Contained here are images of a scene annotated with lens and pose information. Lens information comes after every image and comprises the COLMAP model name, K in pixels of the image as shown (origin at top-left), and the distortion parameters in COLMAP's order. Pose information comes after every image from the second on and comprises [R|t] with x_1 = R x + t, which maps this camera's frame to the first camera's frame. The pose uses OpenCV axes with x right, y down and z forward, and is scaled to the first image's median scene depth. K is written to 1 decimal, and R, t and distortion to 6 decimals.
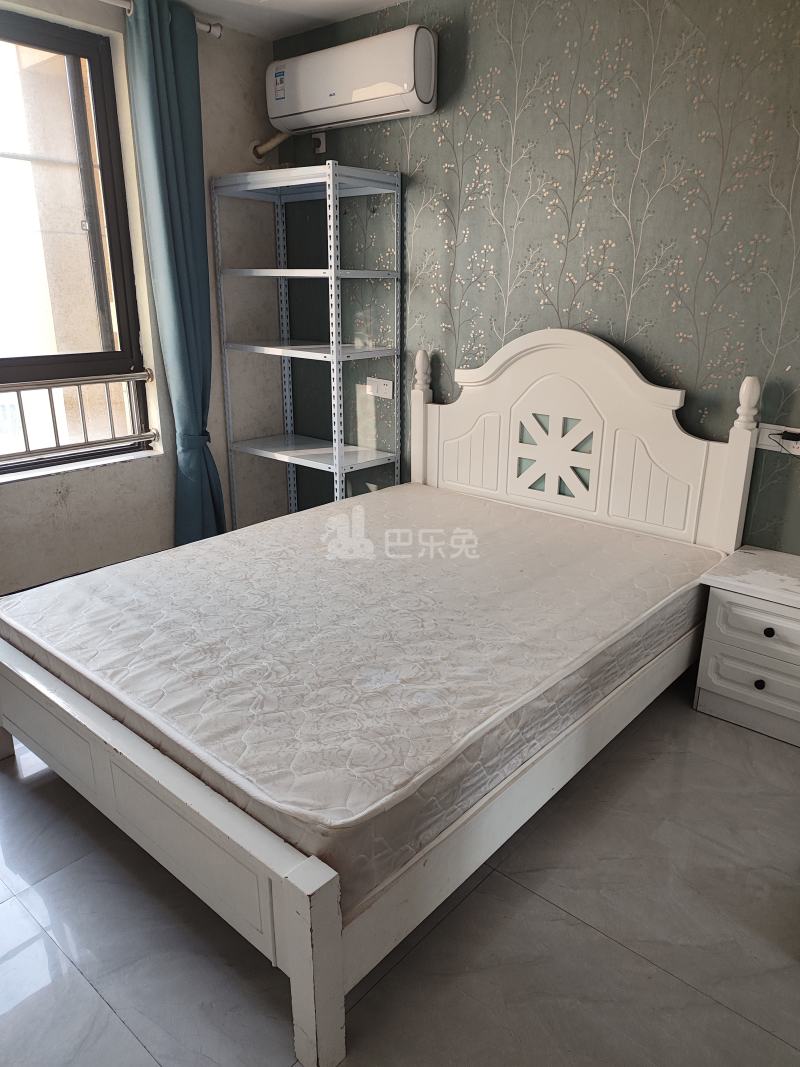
lens RADIAL K [[745.5, 0, 400.0], [0, 745.5, 533.5], [0, 0, 1]] dist [0.002864, 0.003605]
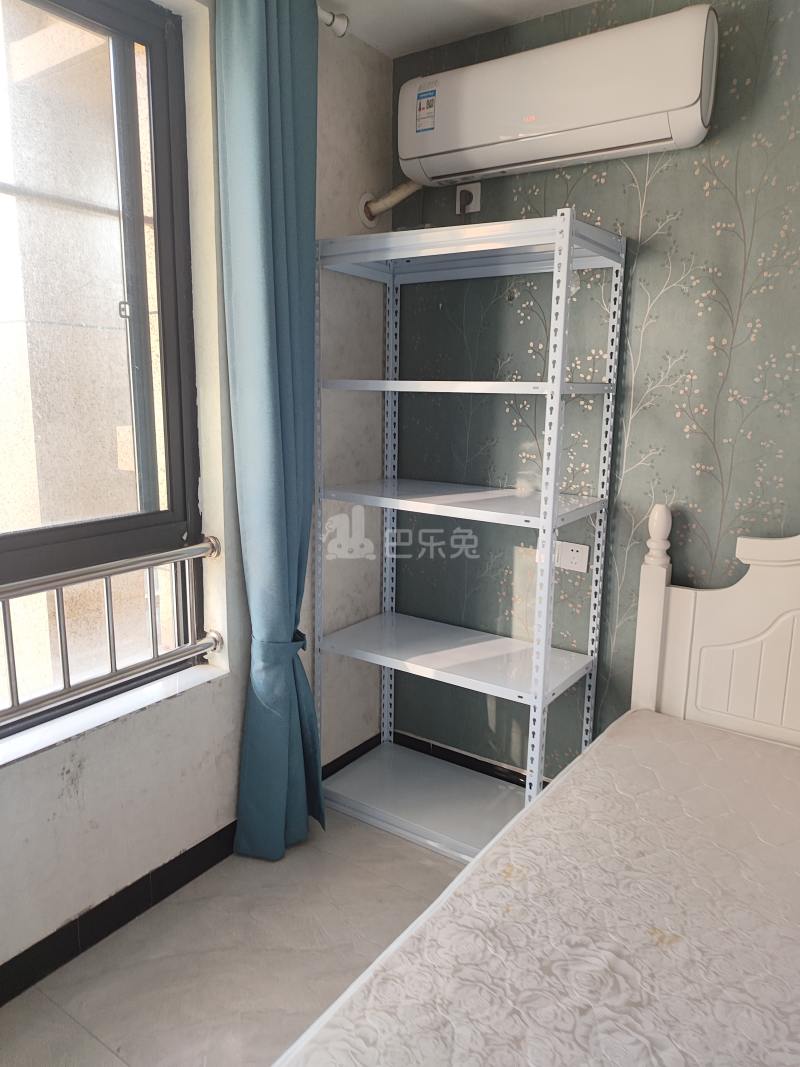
lens RADIAL K [[768.2, 0, 400.0], [0, 768.2, 533.5], [0, 0, 1]] dist [0.004055, -0.002330]
pose [[0.995634, -0.016127, 0.091934, -0.244234], [0.027904, 0.991343, -0.128299, -0.140304], [-0.089069, 0.130304, 0.987465, 0.369839]]
